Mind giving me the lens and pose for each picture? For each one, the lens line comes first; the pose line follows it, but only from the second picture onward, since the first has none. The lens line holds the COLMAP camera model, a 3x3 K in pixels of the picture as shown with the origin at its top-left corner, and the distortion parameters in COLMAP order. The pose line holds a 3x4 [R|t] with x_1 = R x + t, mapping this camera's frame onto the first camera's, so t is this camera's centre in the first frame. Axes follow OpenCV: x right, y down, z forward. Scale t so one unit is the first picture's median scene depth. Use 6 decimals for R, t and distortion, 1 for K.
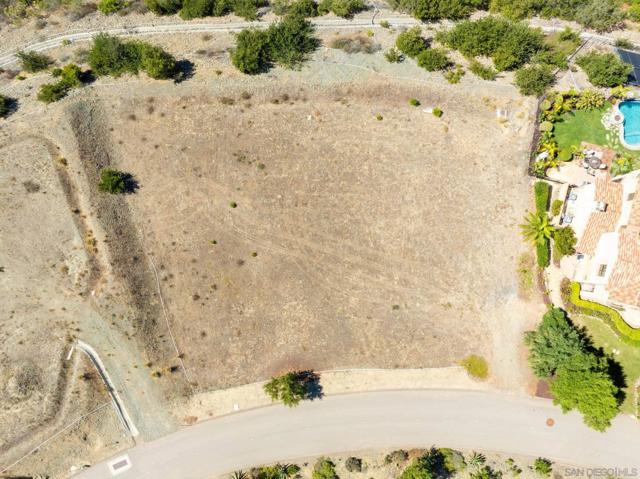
lens RADIAL K [[449.6, 0, 322.1], [0, 449.6, 239.1], [0, 0, 1]] dist [-0.044122, 0.013077]
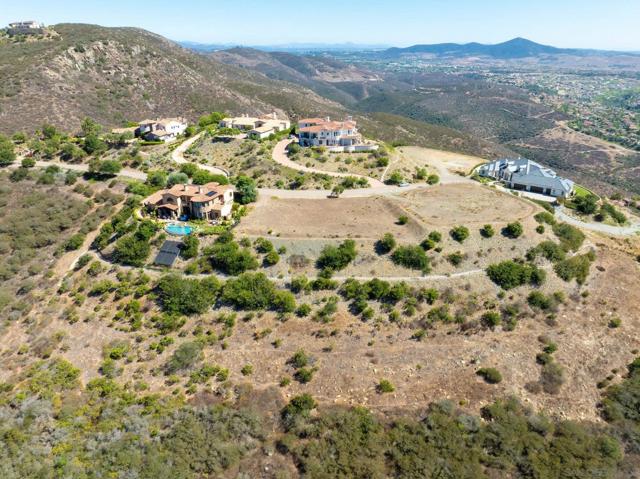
lens RADIAL K [[449.6, 0, 322.1], [0, 449.6, 239.1], [0, 0, 1]] dist [-0.044122, 0.013077]
pose [[-0.996170, -0.013124, 0.086452, -0.233406], [0.085225, -0.366961, 0.926324, -2.554122], [0.019567, 0.930144, 0.366674, 0.156642]]
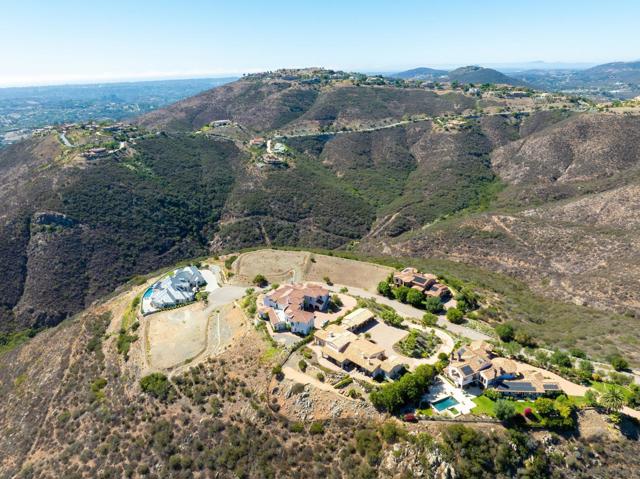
lens RADIAL K [[449.6, 0, 322.1], [0, 449.6, 239.1], [0, 0, 1]] dist [-0.044122, 0.013077]
pose [[0.901861, 0.151930, -0.404430, 1.694265], [-0.431478, 0.363875, -0.825482, 4.024682], [0.021746, 0.918973, 0.393719, -1.266186]]
